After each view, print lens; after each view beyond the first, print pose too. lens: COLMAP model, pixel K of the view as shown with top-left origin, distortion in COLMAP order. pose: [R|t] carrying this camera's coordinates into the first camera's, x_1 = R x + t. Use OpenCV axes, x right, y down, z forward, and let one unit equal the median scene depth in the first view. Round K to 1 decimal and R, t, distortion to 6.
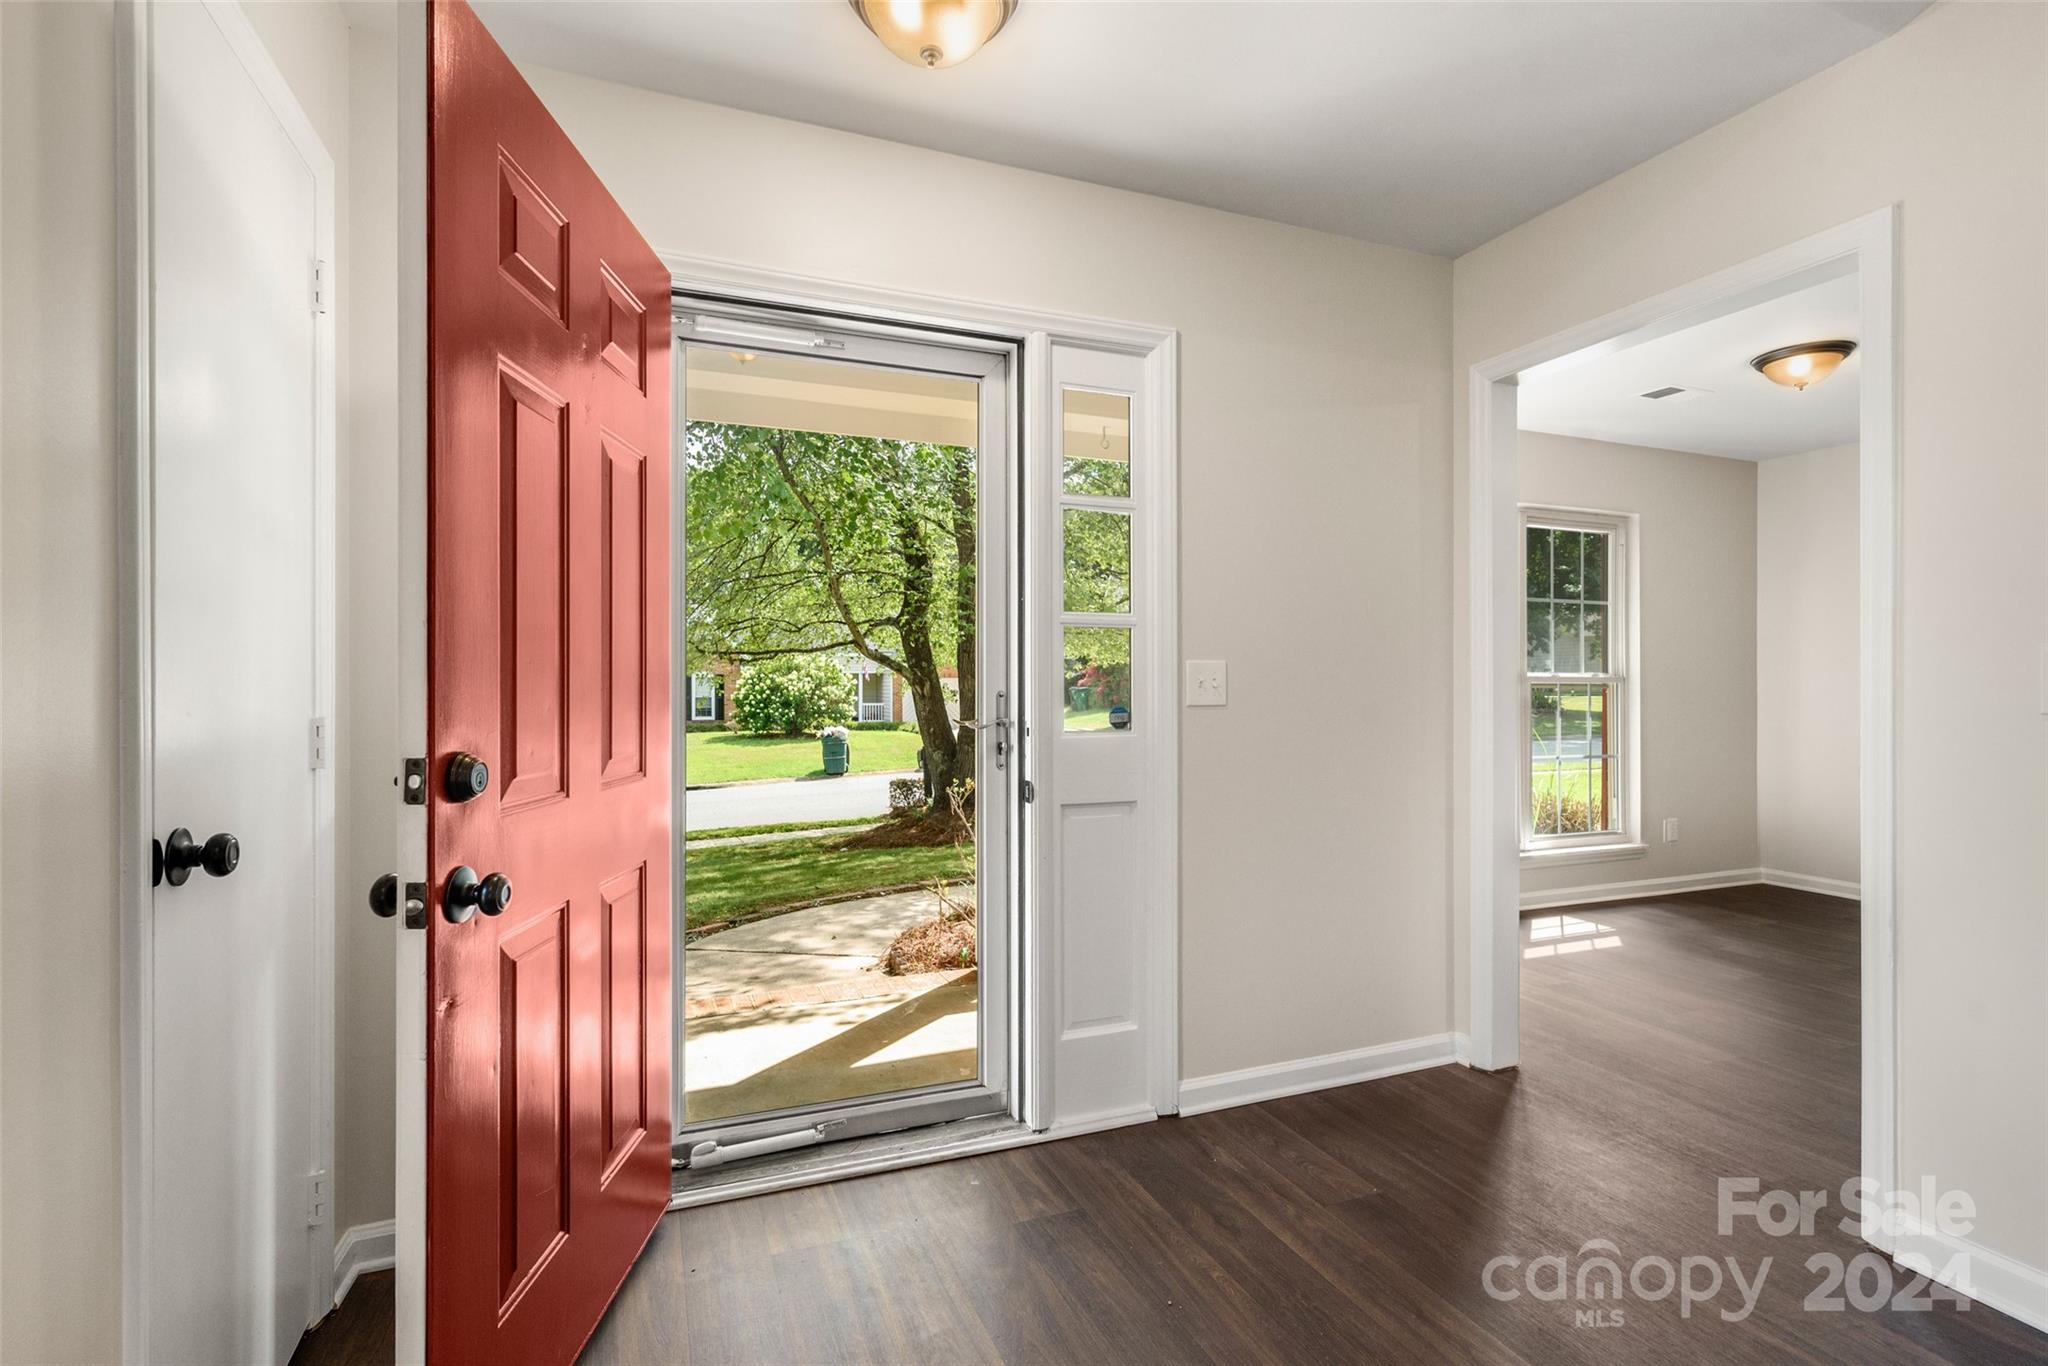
lens RADIAL K [[955.7, 0, 1020.4], [0, 955.7, 685.1], [0, 0, 1]] dist [0.000117, 0.000094]
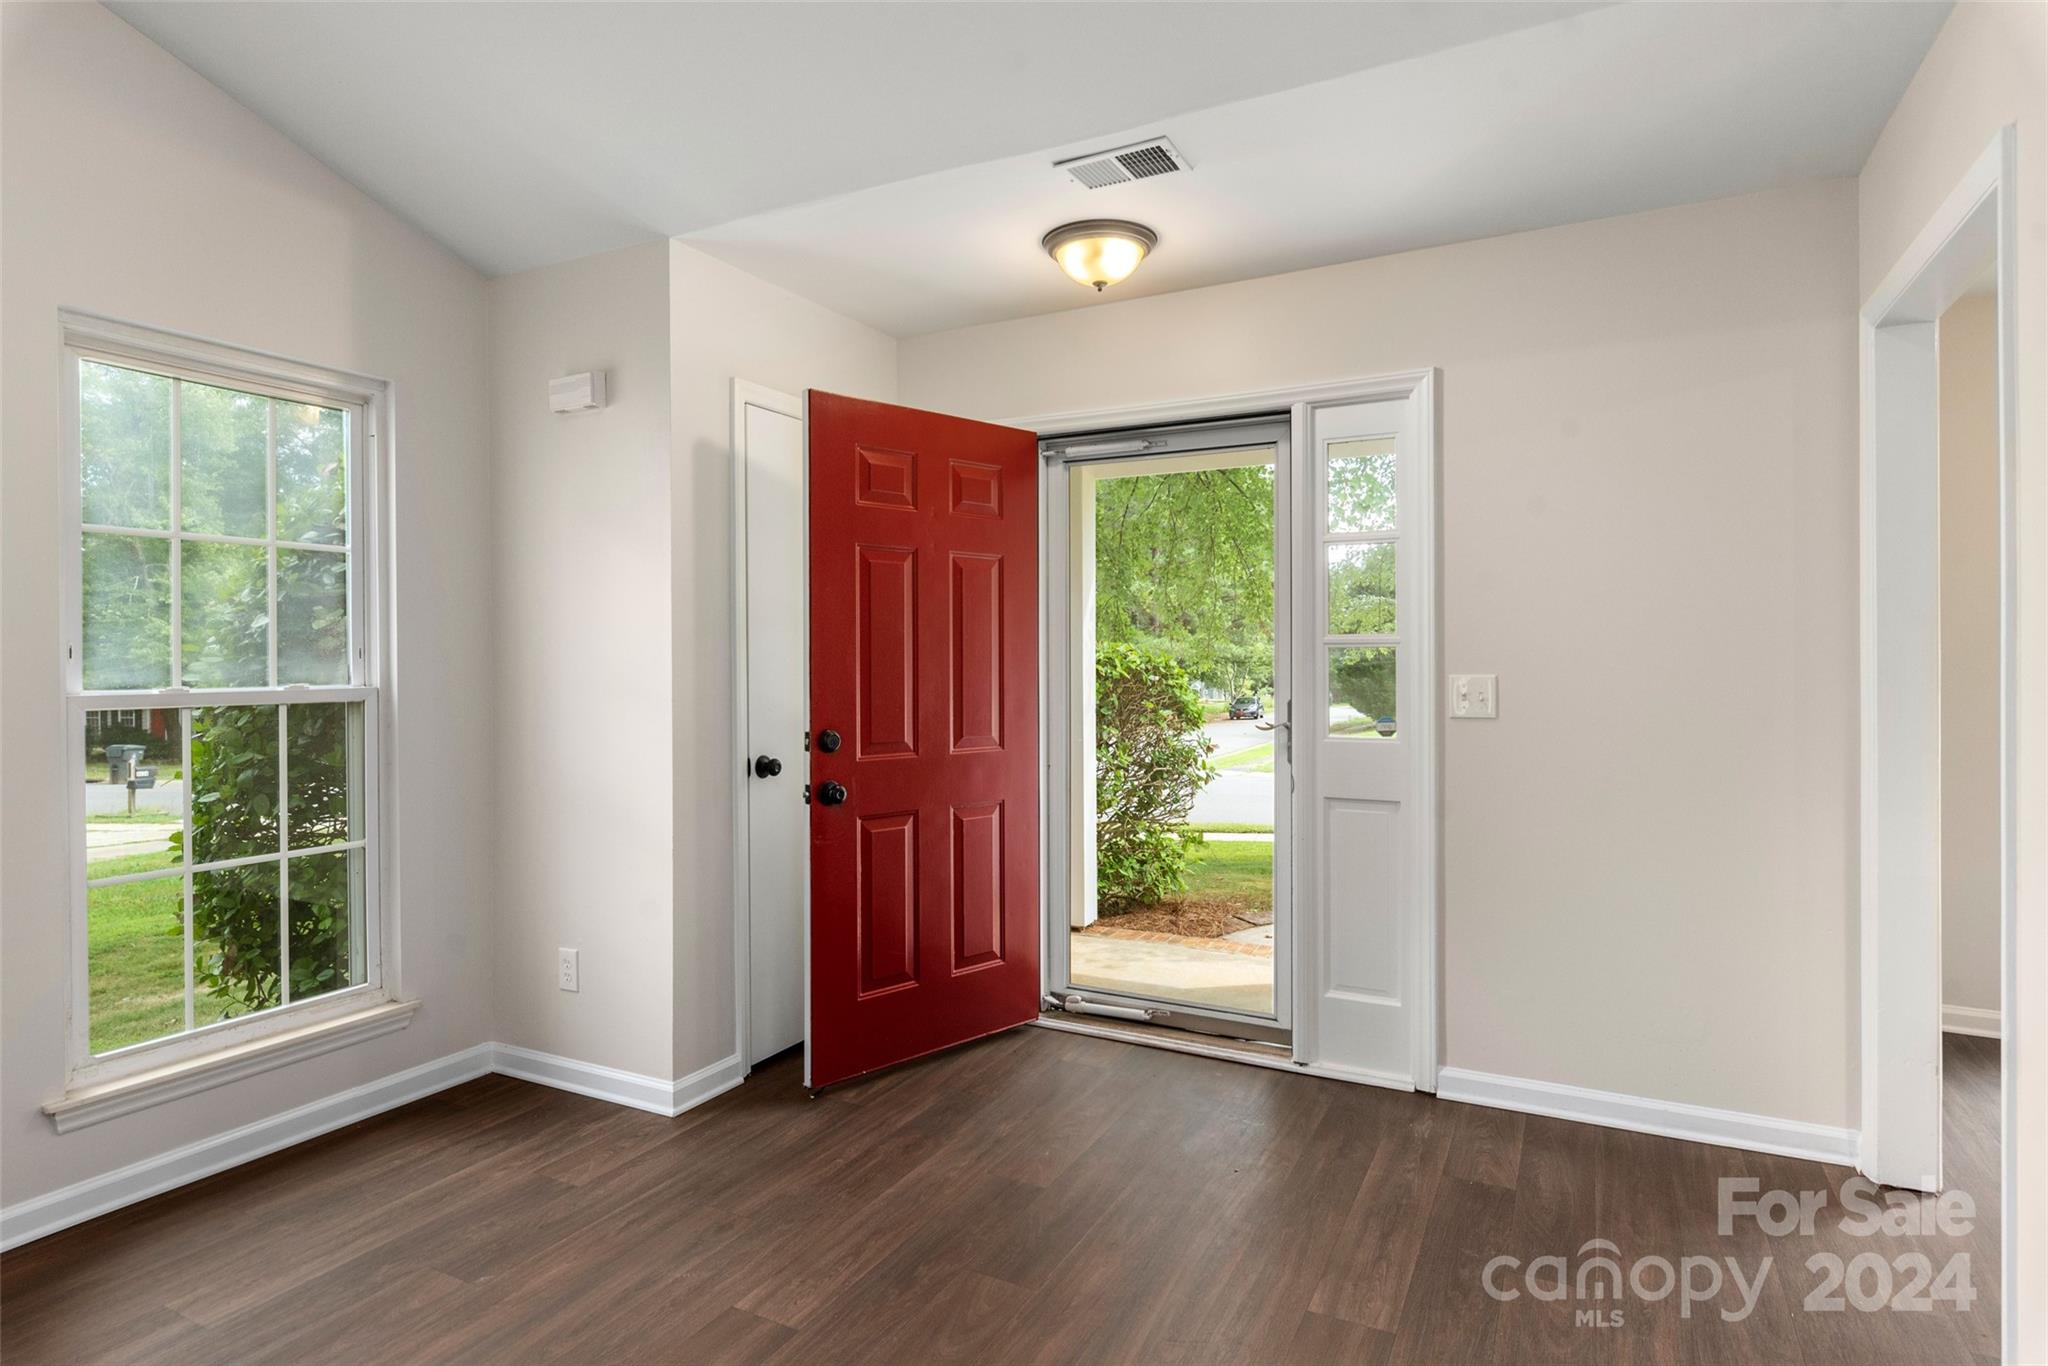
lens RADIAL K [[1101.0, 0, 1012.6], [0, 1101.0, 665.0], [0, 0, 1]] dist [0.004233, 0.000093]
pose [[0.648577, 0.000859, -0.761149, 0.817669], [0.004235, 0.999980, 0.004737, -0.046069], [0.761137, -0.006296, 0.648560, -0.174229]]
